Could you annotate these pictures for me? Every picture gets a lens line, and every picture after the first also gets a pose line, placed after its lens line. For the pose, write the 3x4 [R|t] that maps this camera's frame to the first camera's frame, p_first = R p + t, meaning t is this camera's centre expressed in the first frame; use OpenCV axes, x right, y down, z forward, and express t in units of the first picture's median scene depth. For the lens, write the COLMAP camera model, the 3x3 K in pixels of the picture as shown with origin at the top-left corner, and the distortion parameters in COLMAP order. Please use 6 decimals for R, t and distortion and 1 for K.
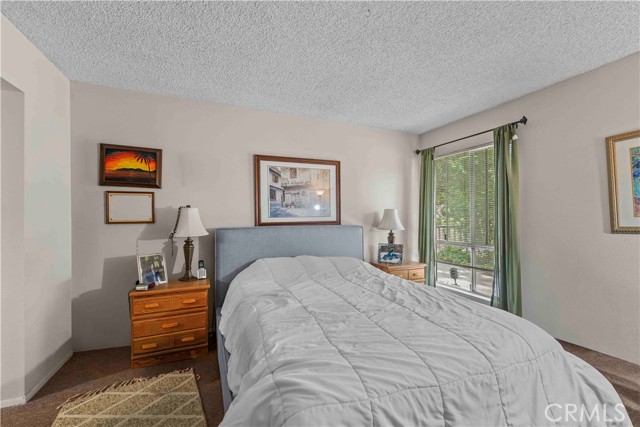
lens RADIAL K [[261.7, 0, 319.9], [0, 261.7, 214.2], [0, 0, 1]] dist [0.002208, -0.001720]
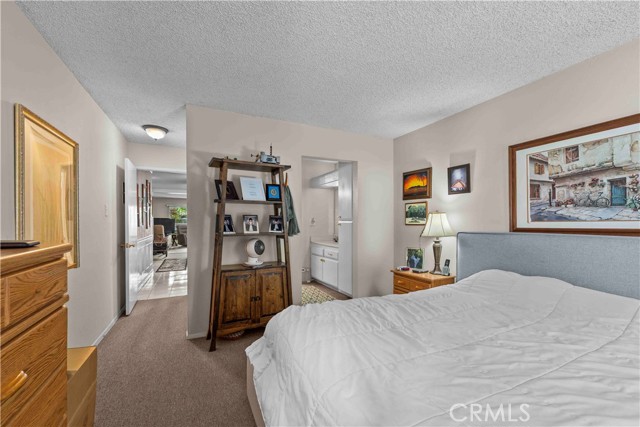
lens RADIAL K [[261.7, 0, 319.4], [0, 261.7, 218.8], [0, 0, 1]] dist [0.002208, -0.001720]
pose [[0.038376, -0.002980, -0.999259, 0.547212], [0.009190, 0.999954, -0.002629, 0.000917], [0.999221, -0.009083, 0.038402, 0.349279]]
